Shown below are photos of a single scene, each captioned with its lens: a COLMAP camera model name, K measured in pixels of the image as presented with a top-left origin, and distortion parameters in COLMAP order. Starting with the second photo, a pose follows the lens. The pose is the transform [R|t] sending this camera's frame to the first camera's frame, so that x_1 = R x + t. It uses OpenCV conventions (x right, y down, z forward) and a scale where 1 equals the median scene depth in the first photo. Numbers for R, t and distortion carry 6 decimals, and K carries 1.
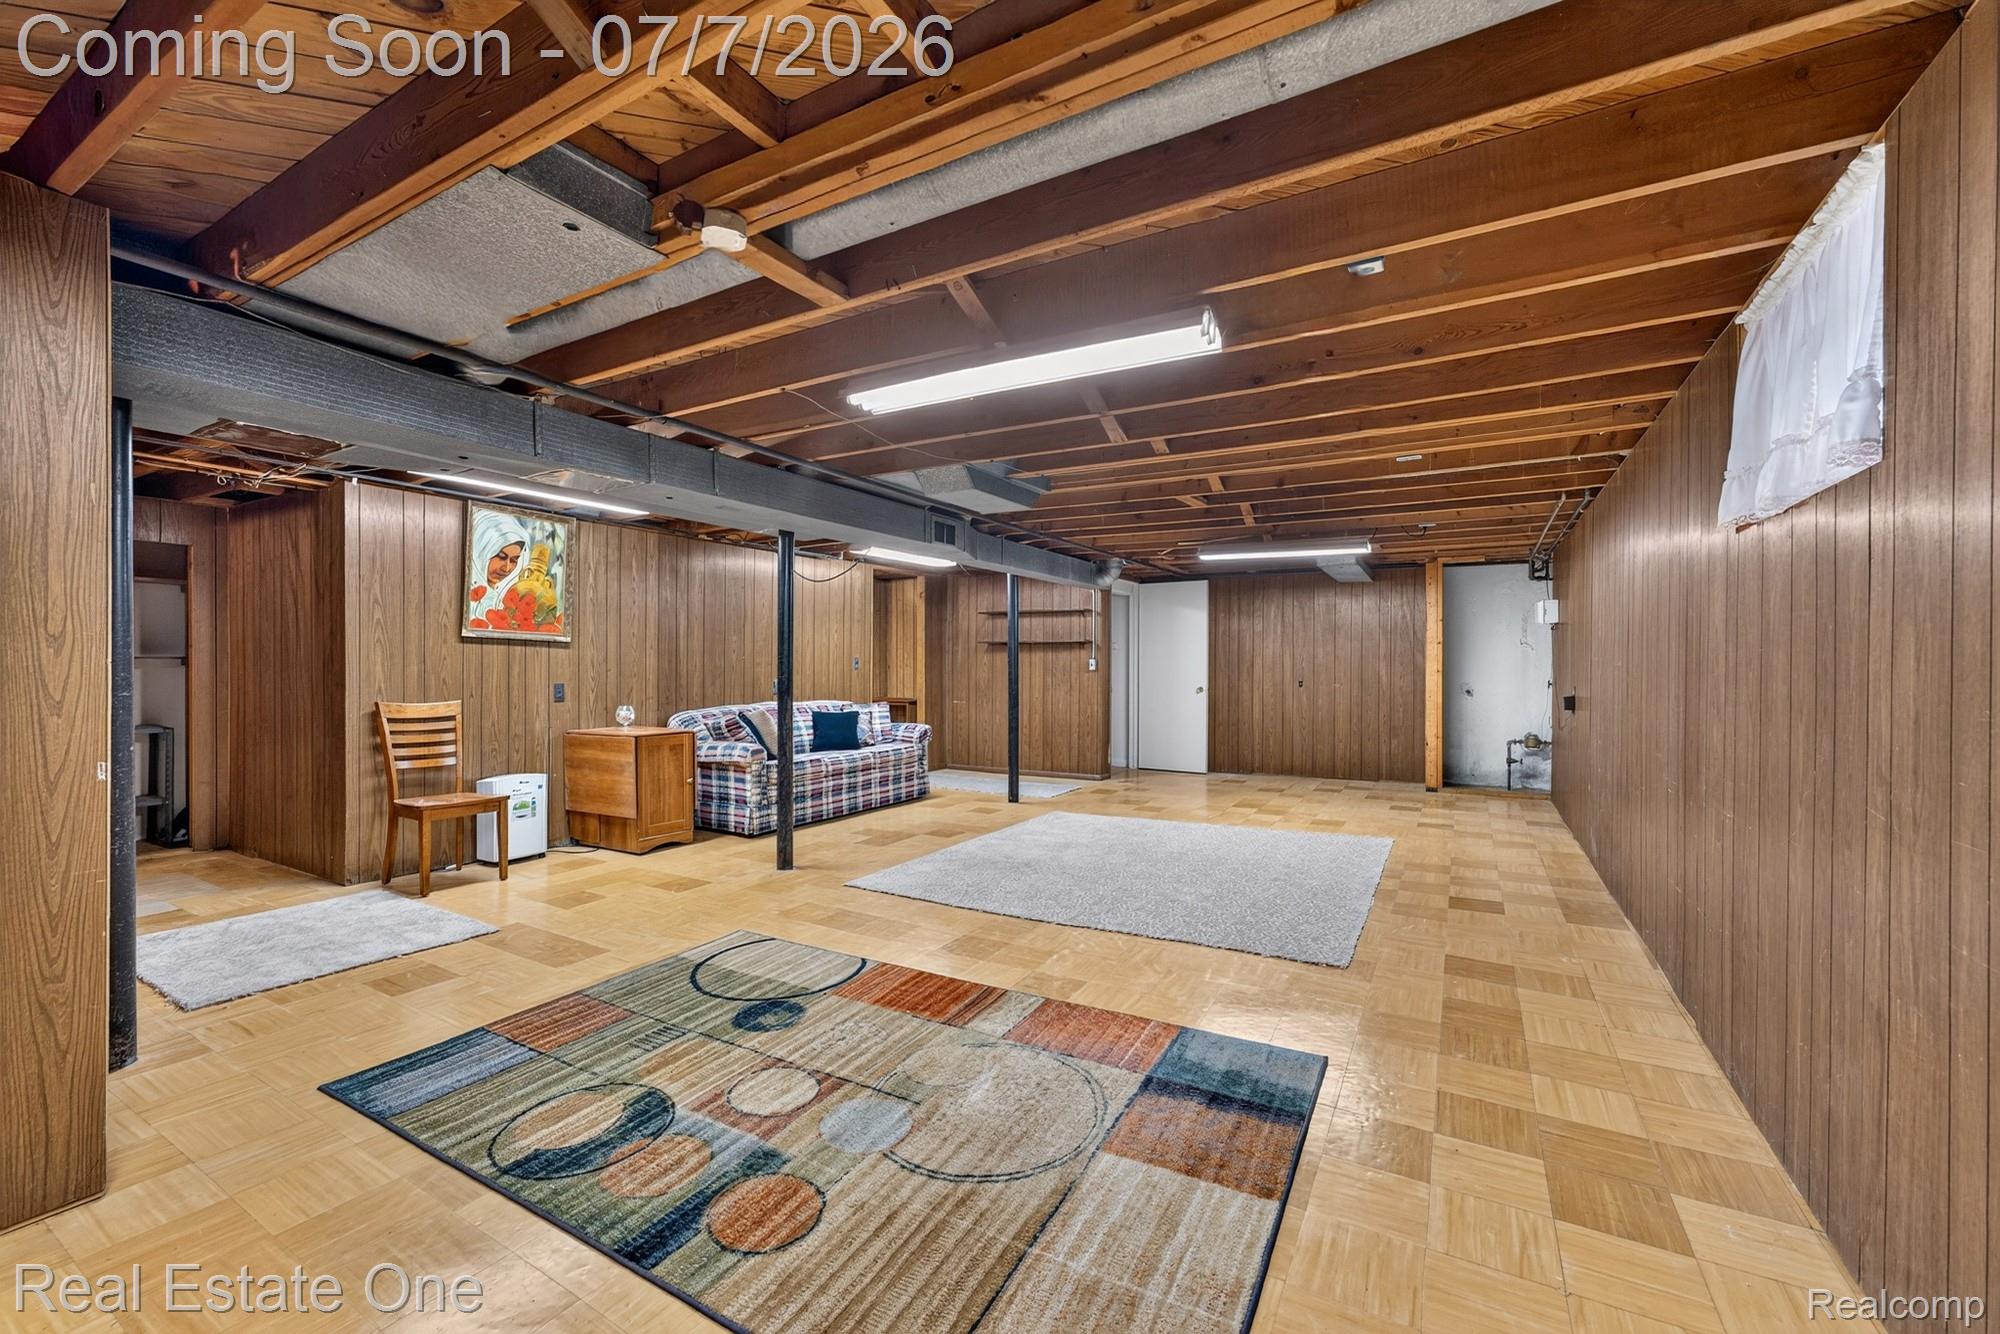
lens RADIAL K [[818.1, 0, 1002.0], [0, 818.1, 665.8], [0, 0, 1]] dist [0.000427, 0.001014]
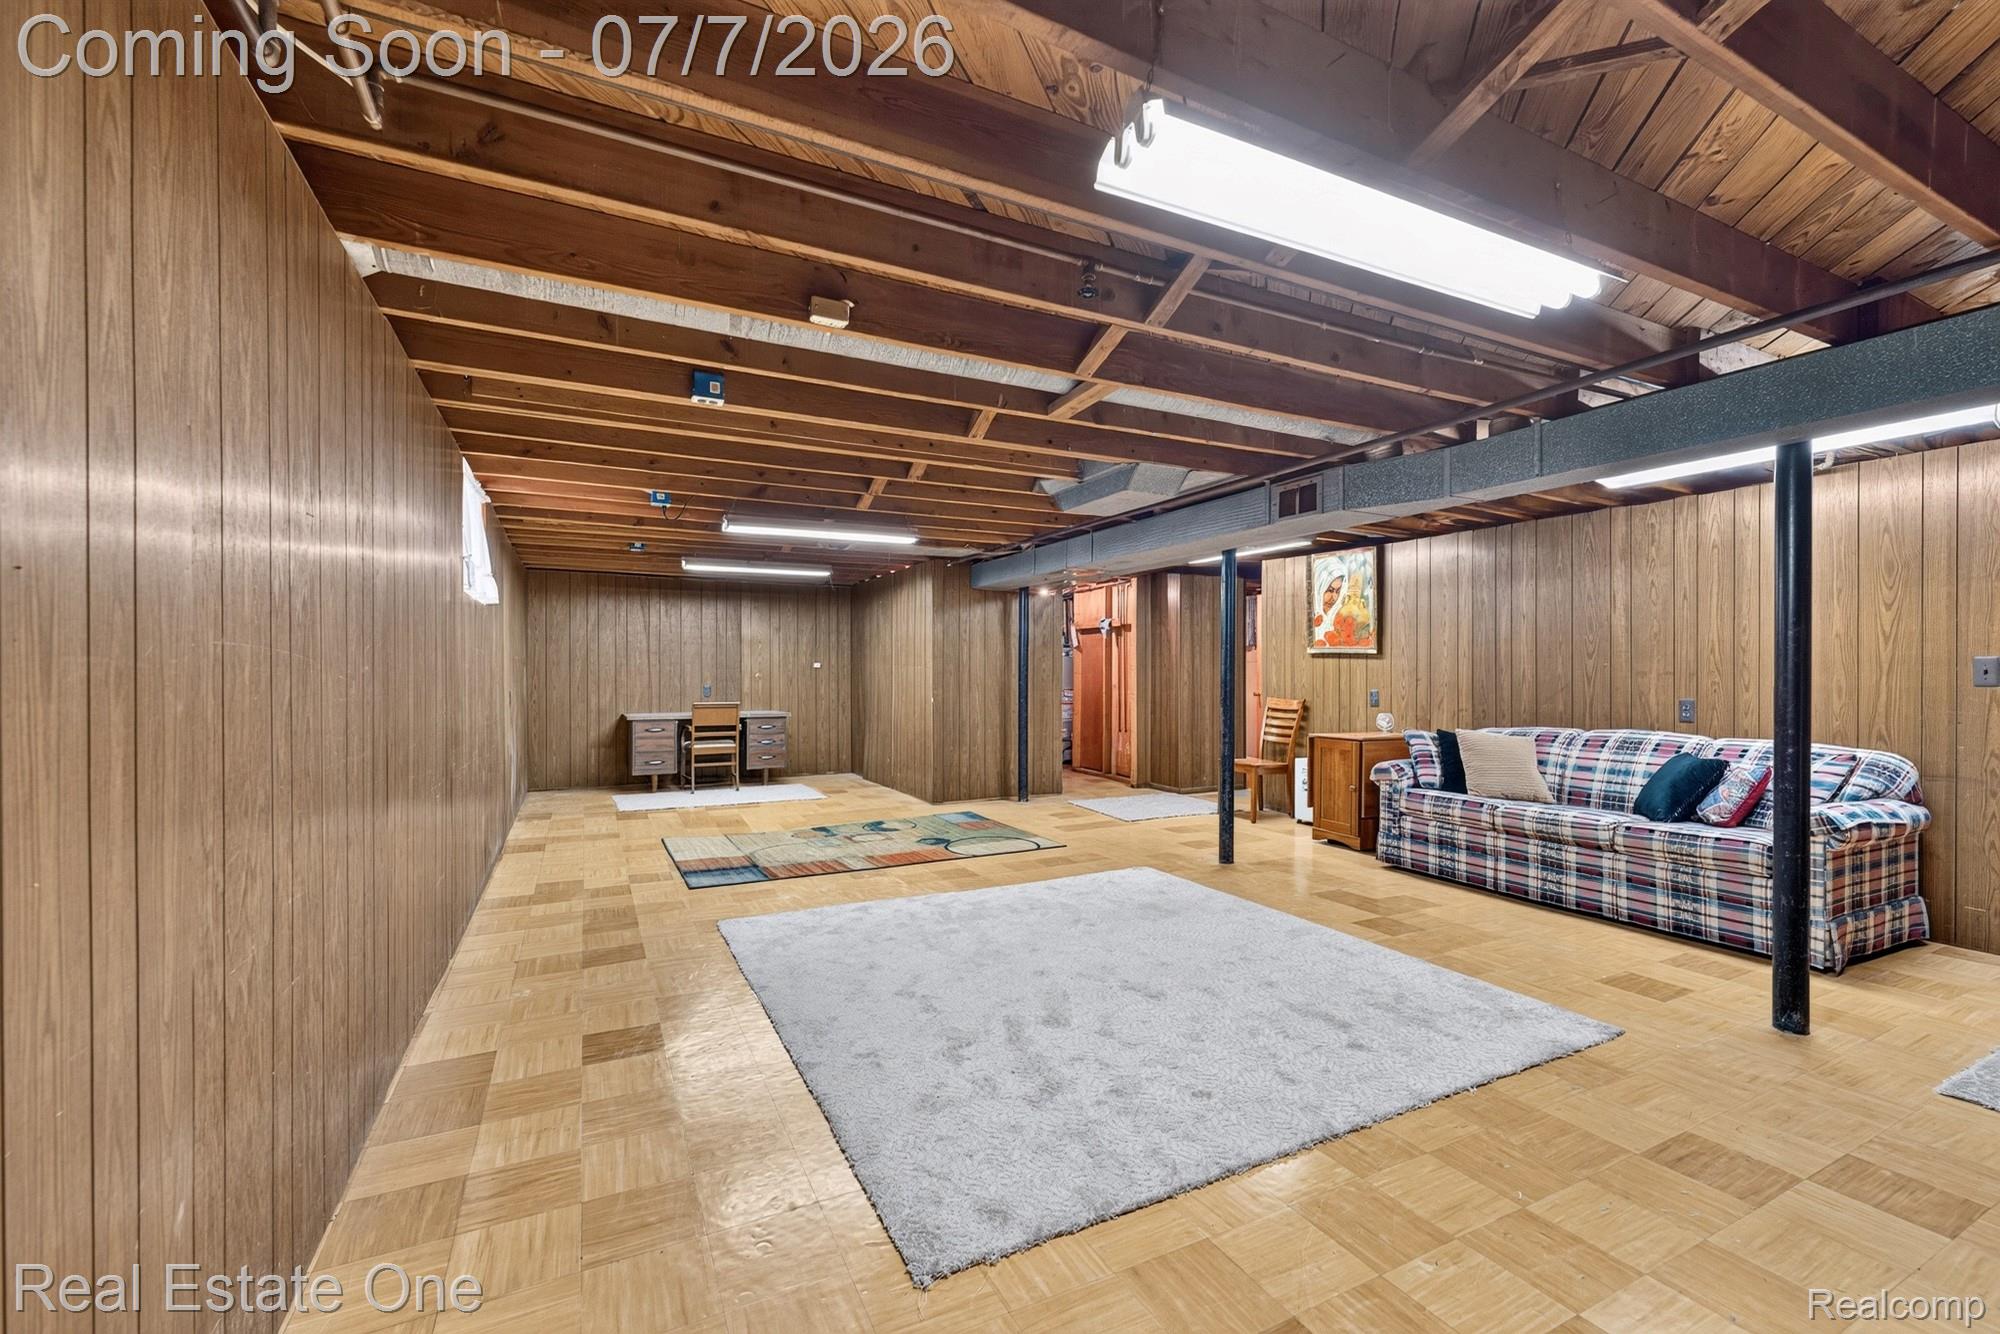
lens RADIAL K [[818.1, 0, 1002.5], [0, 818.1, 674.1], [0, 0, 1]] dist [0.000427, 0.001014]
pose [[-0.552723, 0.001265, -0.833364, 0.738475], [-0.000383, 0.999998, 0.001773, -0.002127], [0.833365, 0.001299, -0.552722, 1.245569]]
